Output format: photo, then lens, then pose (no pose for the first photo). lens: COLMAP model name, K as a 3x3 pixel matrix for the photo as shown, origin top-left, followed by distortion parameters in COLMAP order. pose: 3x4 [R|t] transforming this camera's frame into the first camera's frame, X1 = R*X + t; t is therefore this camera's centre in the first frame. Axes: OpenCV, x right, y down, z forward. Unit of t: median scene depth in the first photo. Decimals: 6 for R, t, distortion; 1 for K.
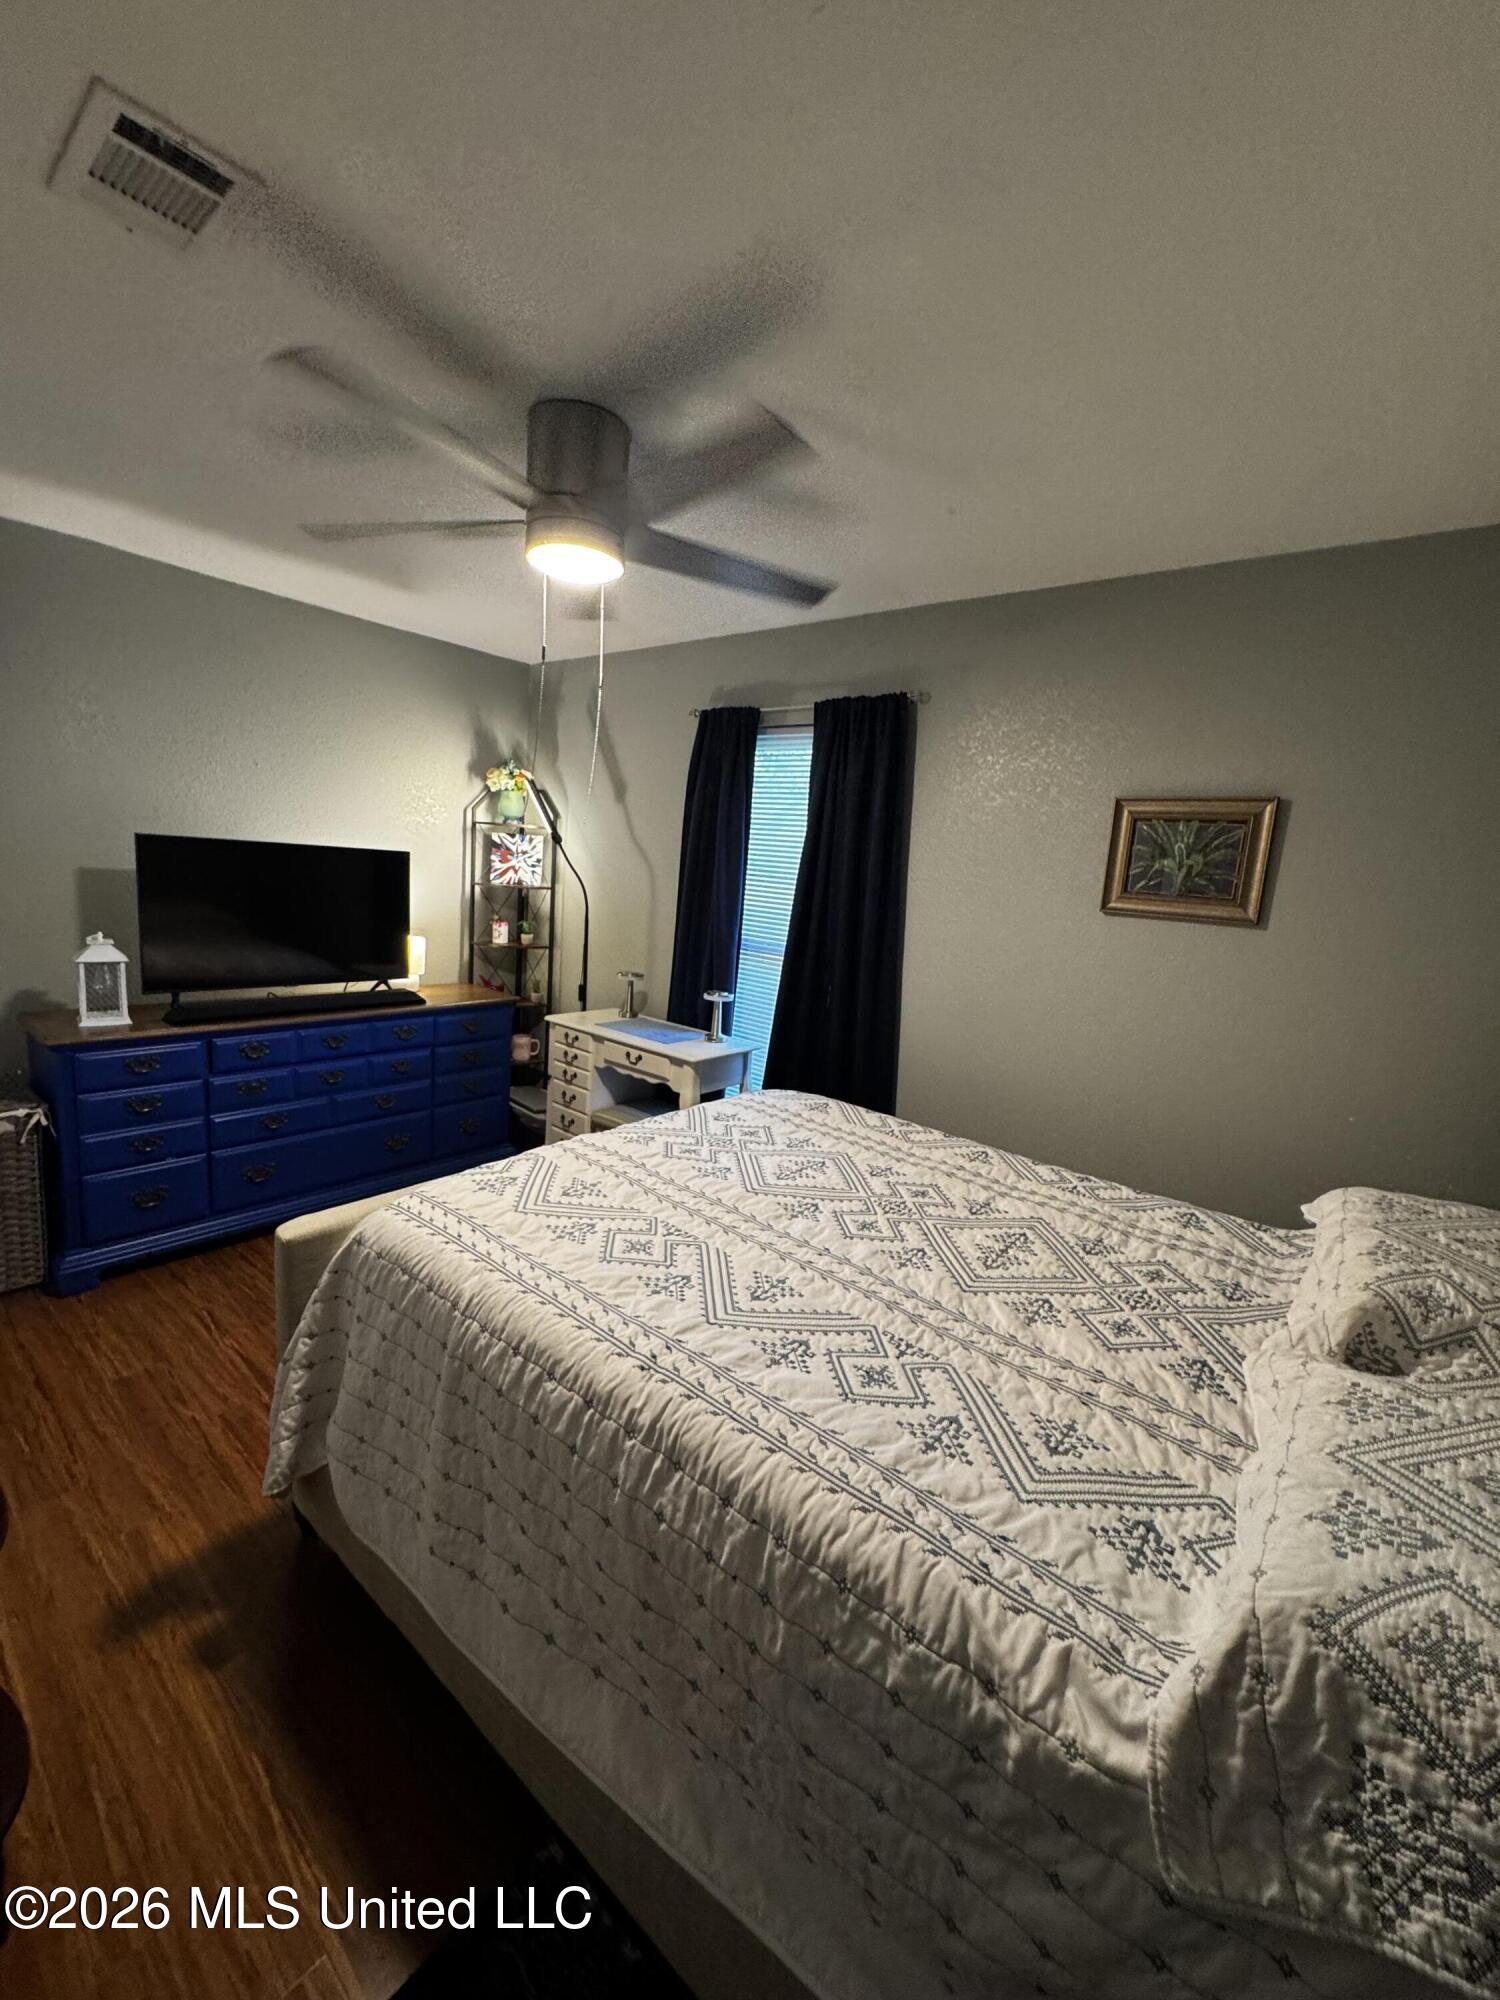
lens RADIAL K [[801.1, 0, 750.0], [0, 801.1, 1000.0], [0, 0, 1]] dist [-0.001416, 0.000441]
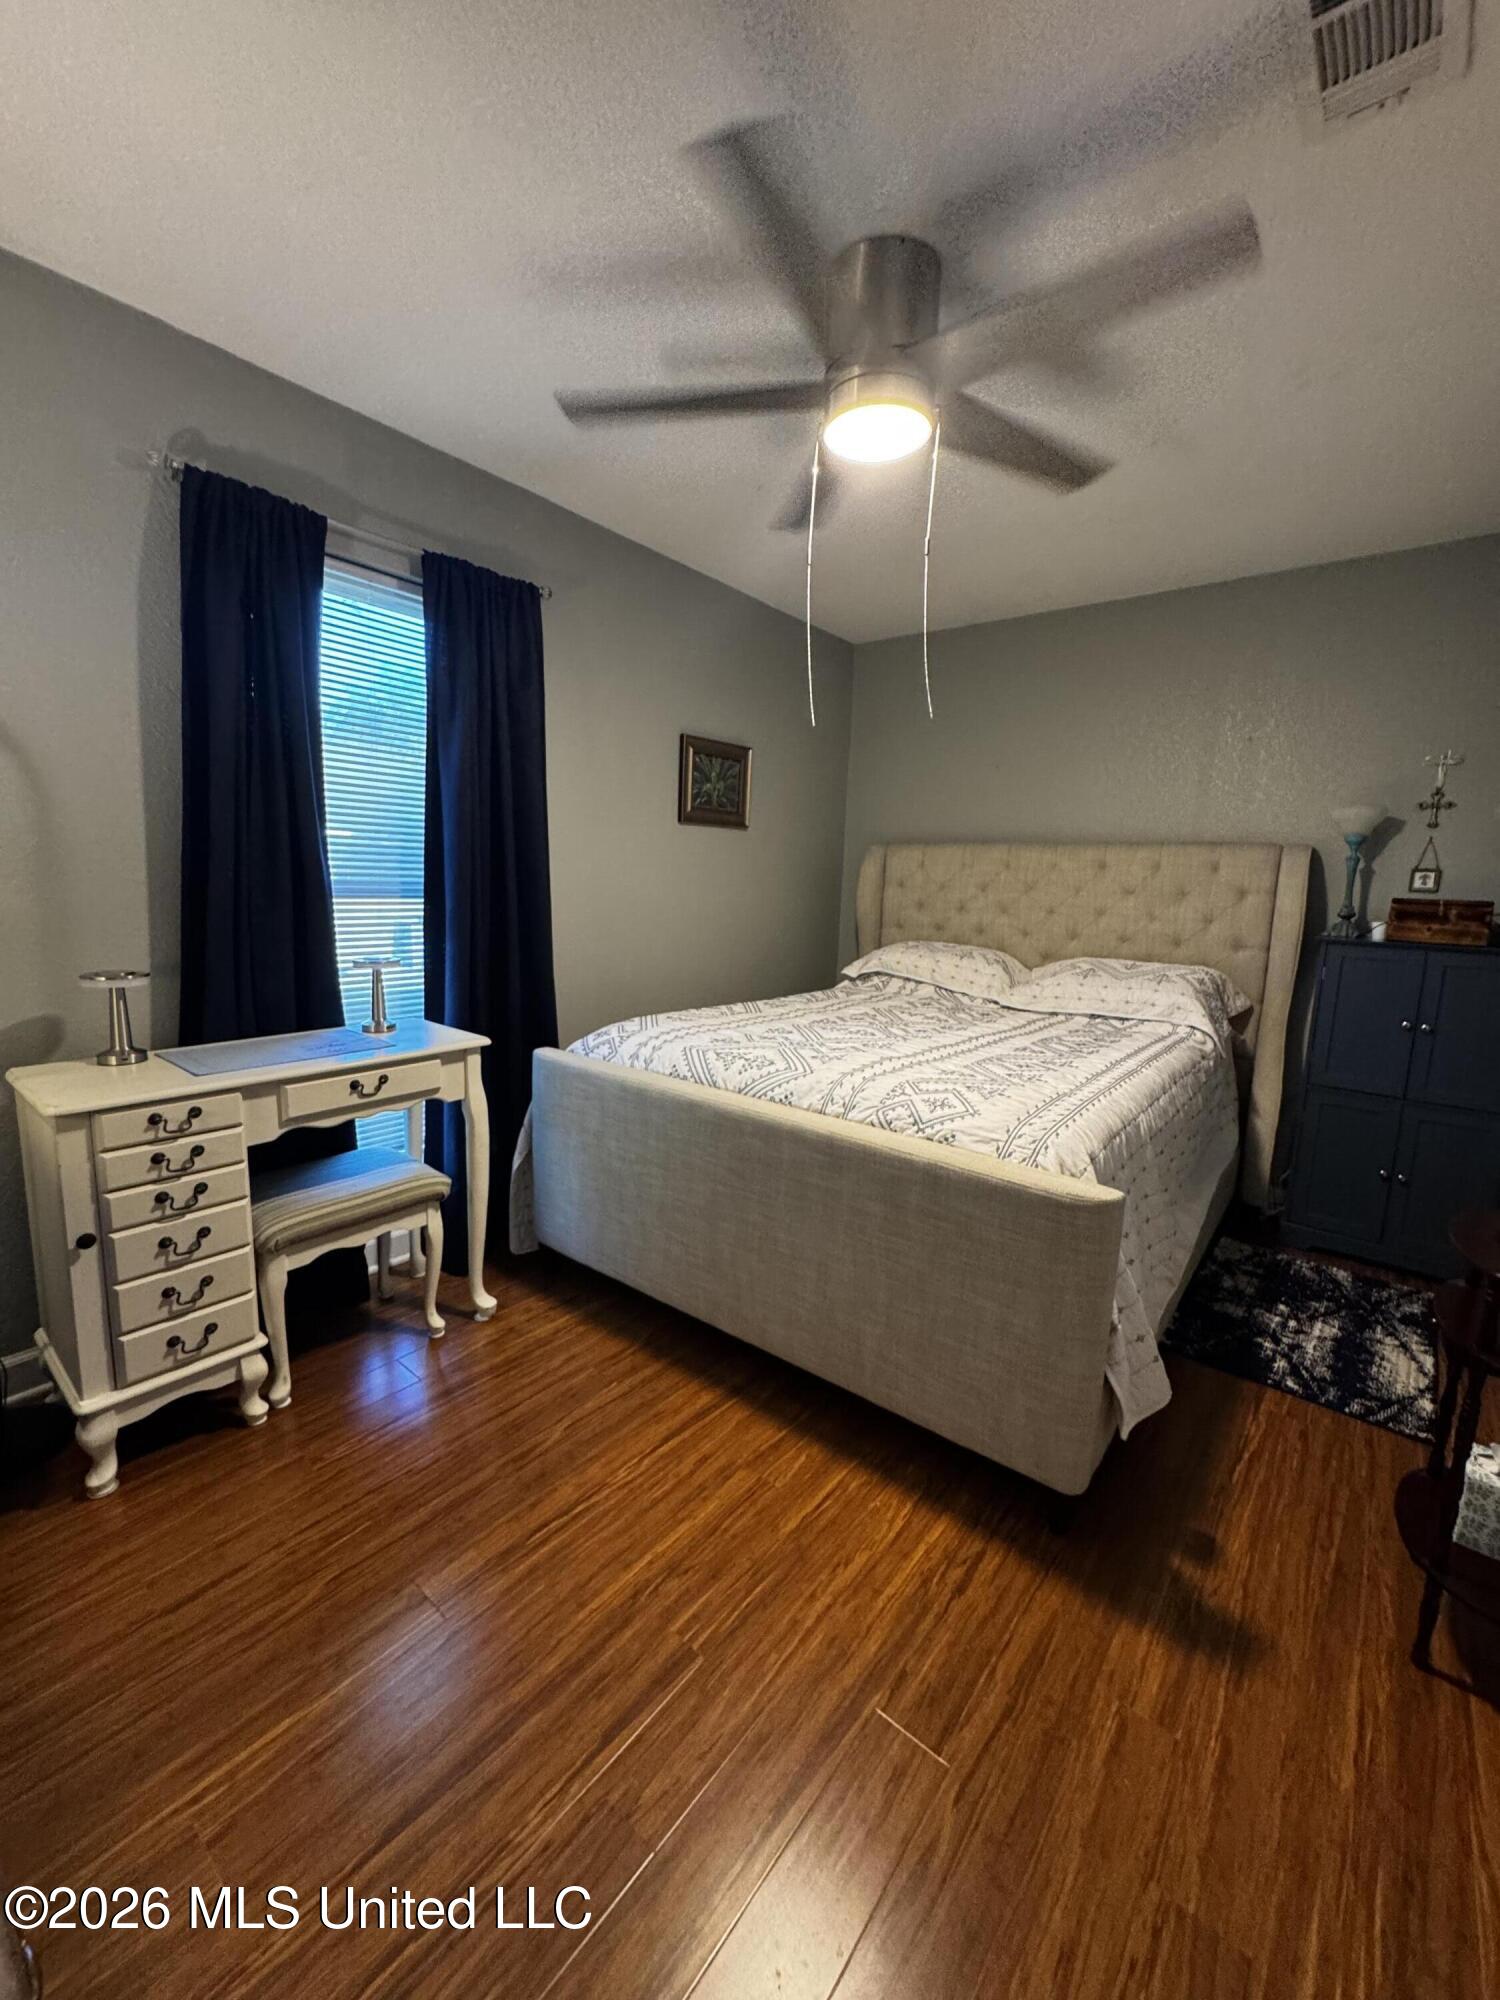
lens RADIAL K [[801.1, 0, 750.0], [0, 801.1, 1000.0], [0, 0, 1]] dist [-0.001416, 0.000441]
pose [[-0.001534, -0.233703, 0.972307, -0.720522], [0.129444, 0.964081, 0.231930, -0.092820], [-0.991585, 0.126216, 0.028773, 0.694881]]
